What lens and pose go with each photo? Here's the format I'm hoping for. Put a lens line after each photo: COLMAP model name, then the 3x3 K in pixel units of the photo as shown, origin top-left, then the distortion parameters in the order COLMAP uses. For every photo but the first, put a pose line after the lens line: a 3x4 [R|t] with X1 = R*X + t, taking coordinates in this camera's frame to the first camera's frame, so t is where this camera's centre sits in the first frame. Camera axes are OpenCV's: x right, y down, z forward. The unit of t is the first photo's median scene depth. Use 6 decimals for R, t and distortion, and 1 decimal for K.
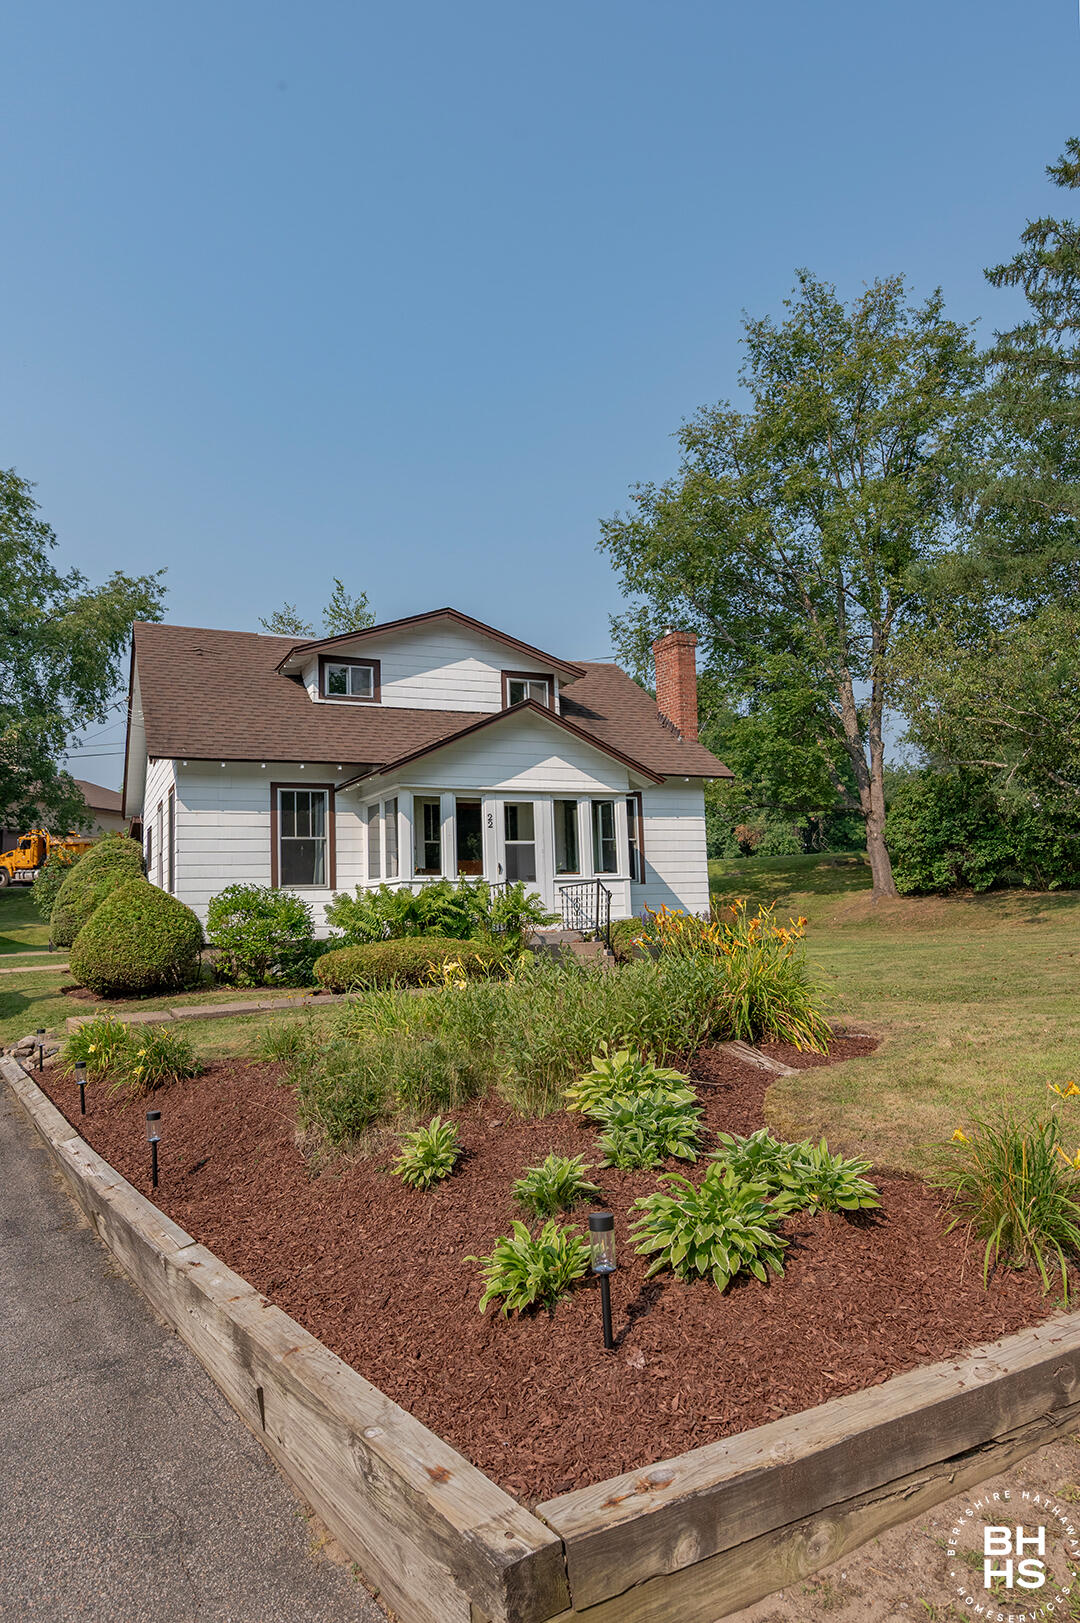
lens RADIAL K [[955.8, 0, 534.5], [0, 955.8, 808.5], [0, 0, 1]] dist [-0.002846, -0.000313]
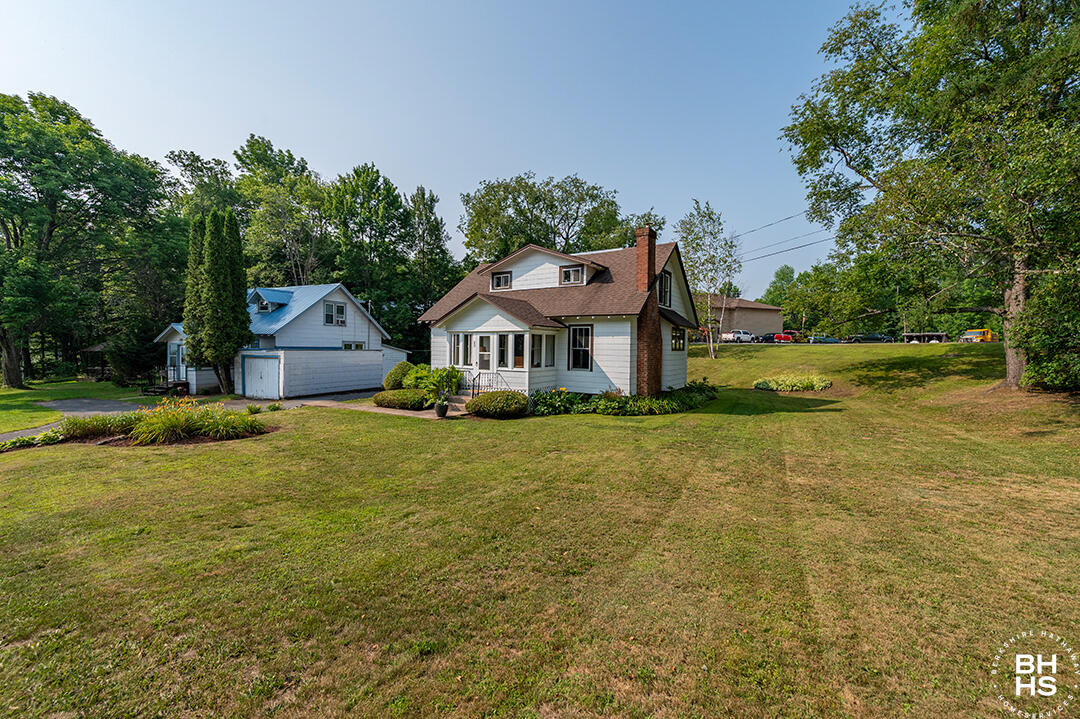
lens RADIAL K [[428.7, 0, 552.0], [0, 428.7, 358.6], [0, 0, 1]] dist [-0.001198, -0.000236]
pose [[0.558019, 0.060494, -0.827620, 0.871107], [0.057428, 0.992133, 0.111240, -0.054000], [0.827839, -0.109602, 0.550155, 0.503393]]
